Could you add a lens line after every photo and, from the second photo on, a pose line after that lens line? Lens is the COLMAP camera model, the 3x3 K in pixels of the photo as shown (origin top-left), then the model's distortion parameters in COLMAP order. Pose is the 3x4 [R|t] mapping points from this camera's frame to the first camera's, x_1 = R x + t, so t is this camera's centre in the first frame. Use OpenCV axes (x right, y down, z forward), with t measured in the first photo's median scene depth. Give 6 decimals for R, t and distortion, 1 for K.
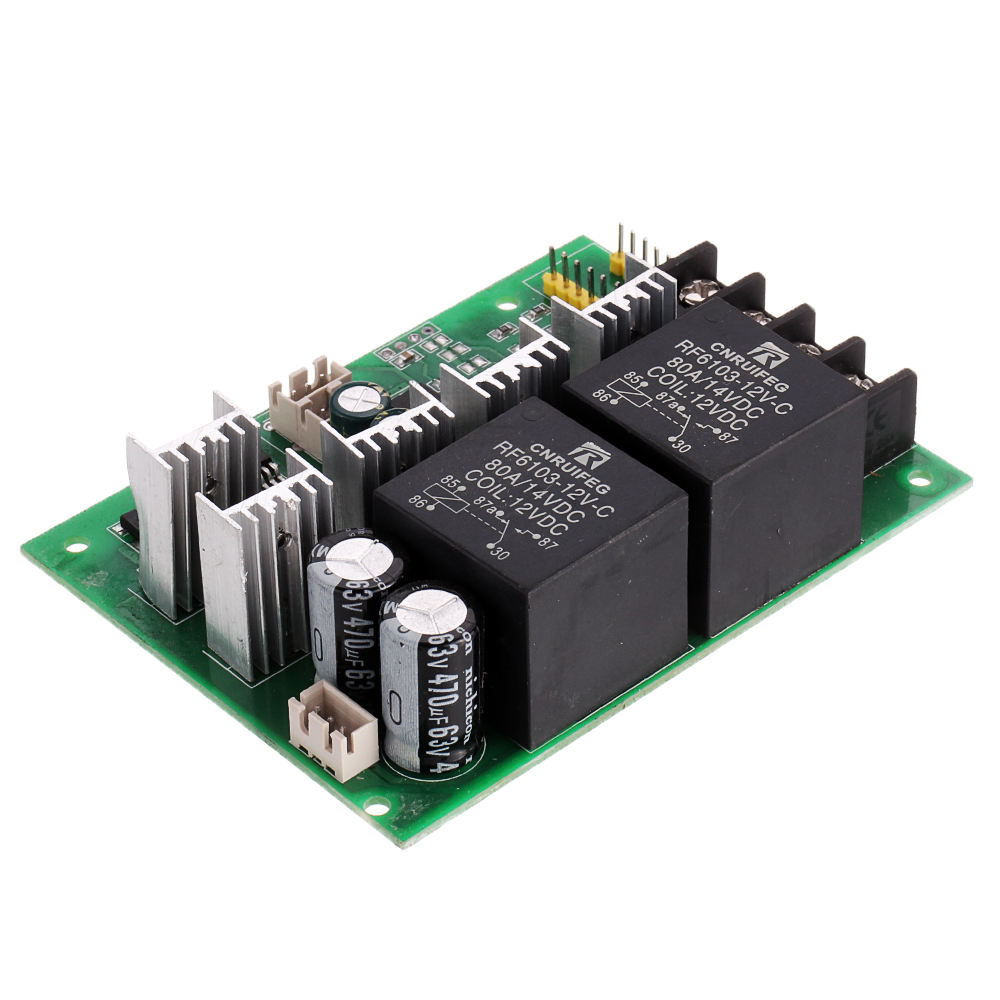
lens RADIAL K [[4126.8, 0, 500.0], [0, 4126.8, 500.0], [0, 0, 1]] dist [-0.140112, -6.412689]
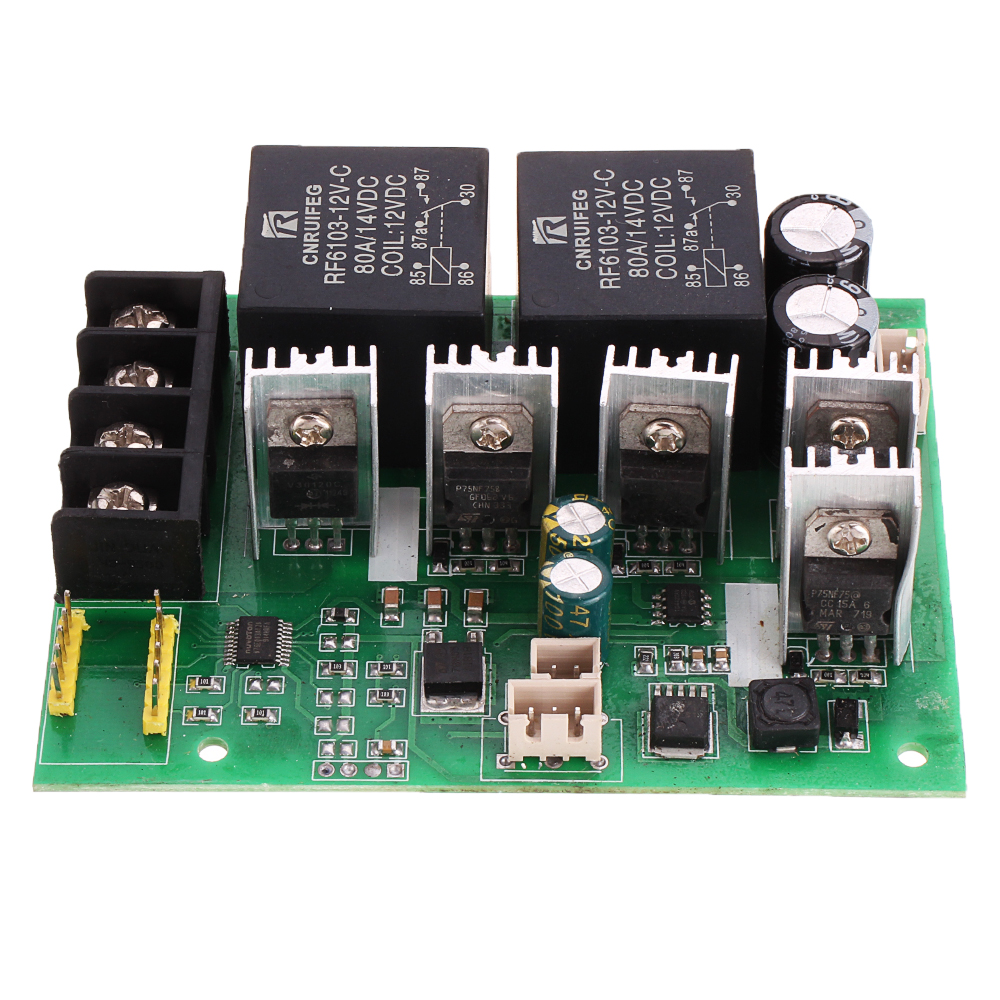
lens RADIAL K [[4126.8, 0, 500.0], [0, 4126.8, 500.0], [0, 0, 1]] dist [-0.140112, -6.412689]
pose [[-0.731298, -0.493000, 0.471332, -0.426261], [0.443734, 0.180911, 0.877708, -0.799529], [-0.517979, 0.851012, 0.086461, 0.967086]]
